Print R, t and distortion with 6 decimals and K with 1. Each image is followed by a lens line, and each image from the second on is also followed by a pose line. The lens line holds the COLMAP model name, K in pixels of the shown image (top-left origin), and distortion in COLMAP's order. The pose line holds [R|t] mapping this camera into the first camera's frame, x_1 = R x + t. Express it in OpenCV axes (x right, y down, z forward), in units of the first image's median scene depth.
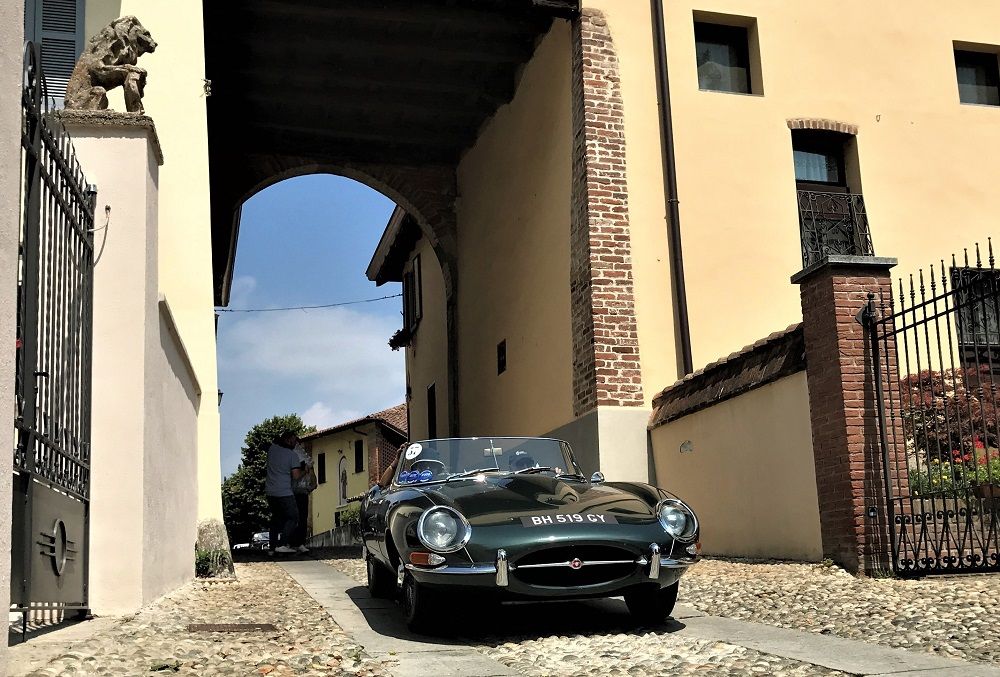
lens RADIAL K [[1262.9, 0, 500.0], [0, 1262.9, 338.5], [0, 0, 1]] dist [0.039444, -0.062455]
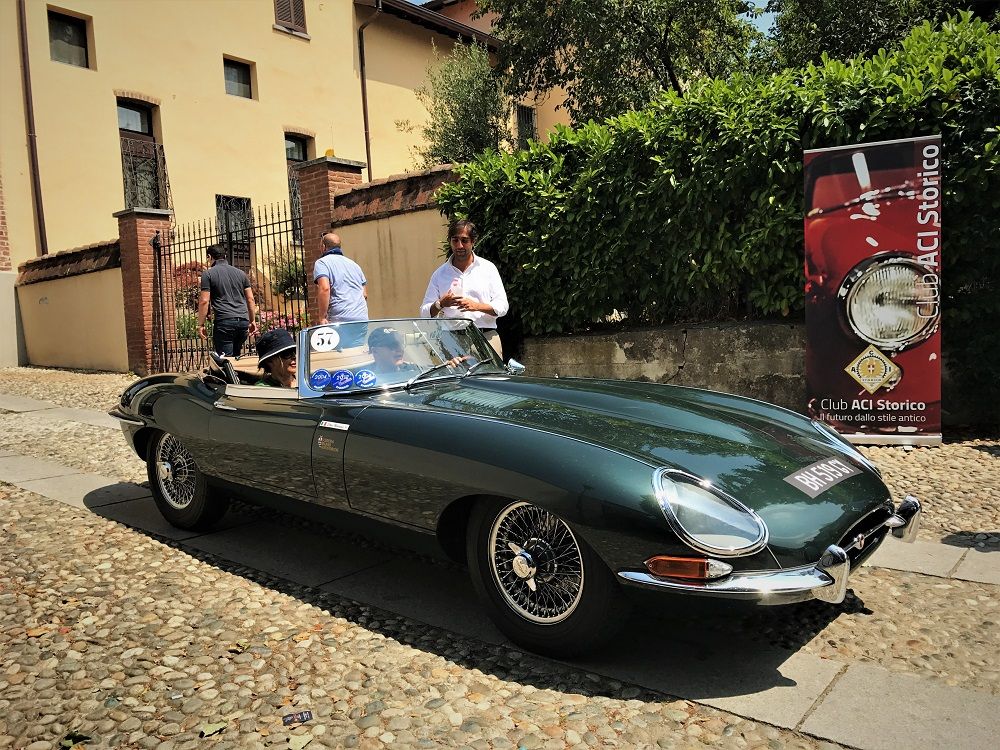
lens RADIAL K [[822.8, 0, 500.0], [0, 822.8, 375.0], [0, 0, 1]] dist [-0.002214, 0.009467]
pose [[0.792668, -0.034244, 0.608691, -0.041850], [-0.087208, 0.981785, 0.168799, -0.060774], [-0.603384, -0.186884, 0.775243, -0.227331]]
